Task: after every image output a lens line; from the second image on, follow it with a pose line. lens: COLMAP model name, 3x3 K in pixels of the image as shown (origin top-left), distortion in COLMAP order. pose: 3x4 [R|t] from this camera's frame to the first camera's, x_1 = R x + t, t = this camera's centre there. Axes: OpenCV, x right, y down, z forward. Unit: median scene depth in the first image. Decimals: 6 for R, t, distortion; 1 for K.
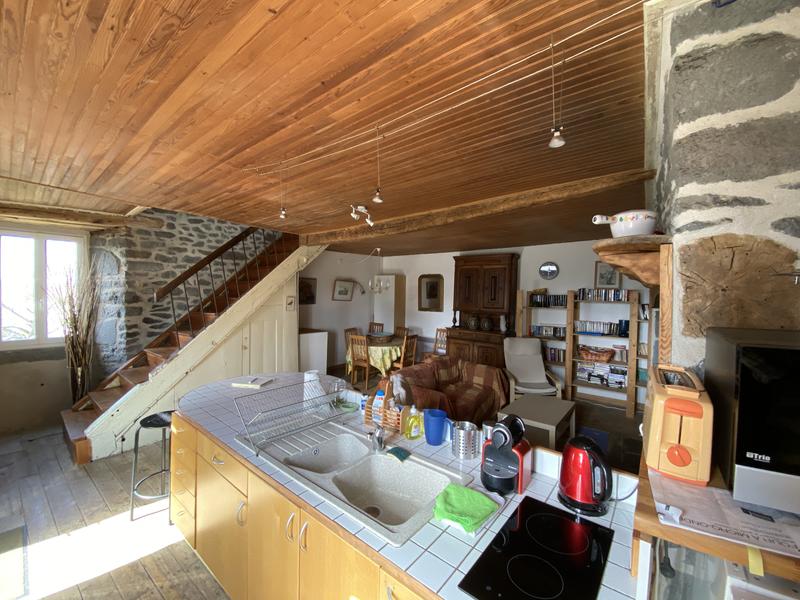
lens RADIAL K [[328.3, 0, 402.9], [0, 328.3, 303.9], [0, 0, 1]] dist [-0.002240, -0.001882]
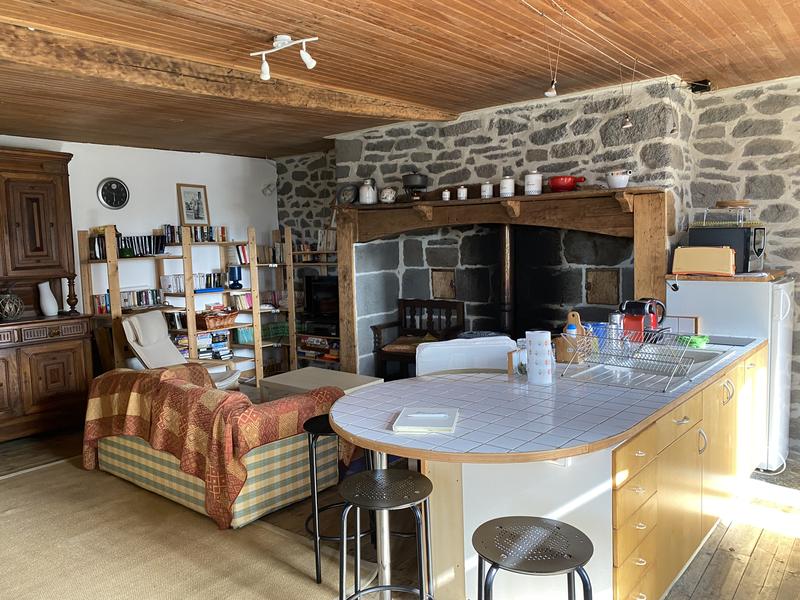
lens RADIAL K [[596.3, 0, 407.4], [0, 596.3, 300.7], [0, 0, 1]] dist [-0.014686, 0.012256]
pose [[-0.016541, -0.119981, 0.992638, -0.626252], [0.058222, 0.990974, 0.120750, -0.013763], [-0.998167, 0.059791, -0.009406, 0.548536]]
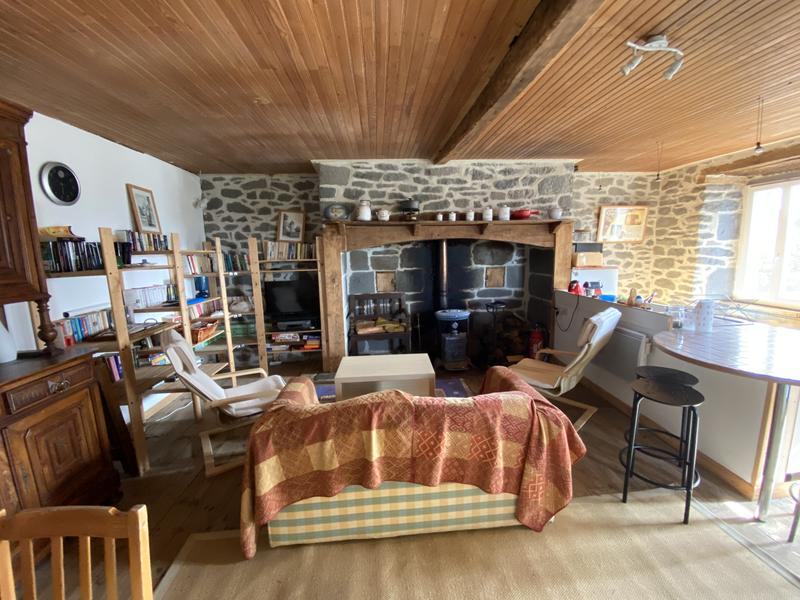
lens RADIAL K [[328.3, 0, 399.7], [0, 328.3, 297.0], [0, 0, 1]] dist [-0.002240, -0.001882]
pose [[-0.676438, -0.107790, 0.728569, -0.171110], [0.033160, 0.983772, 0.176334, -0.019327], [-0.735752, 0.143438, -0.661887, 1.038109]]
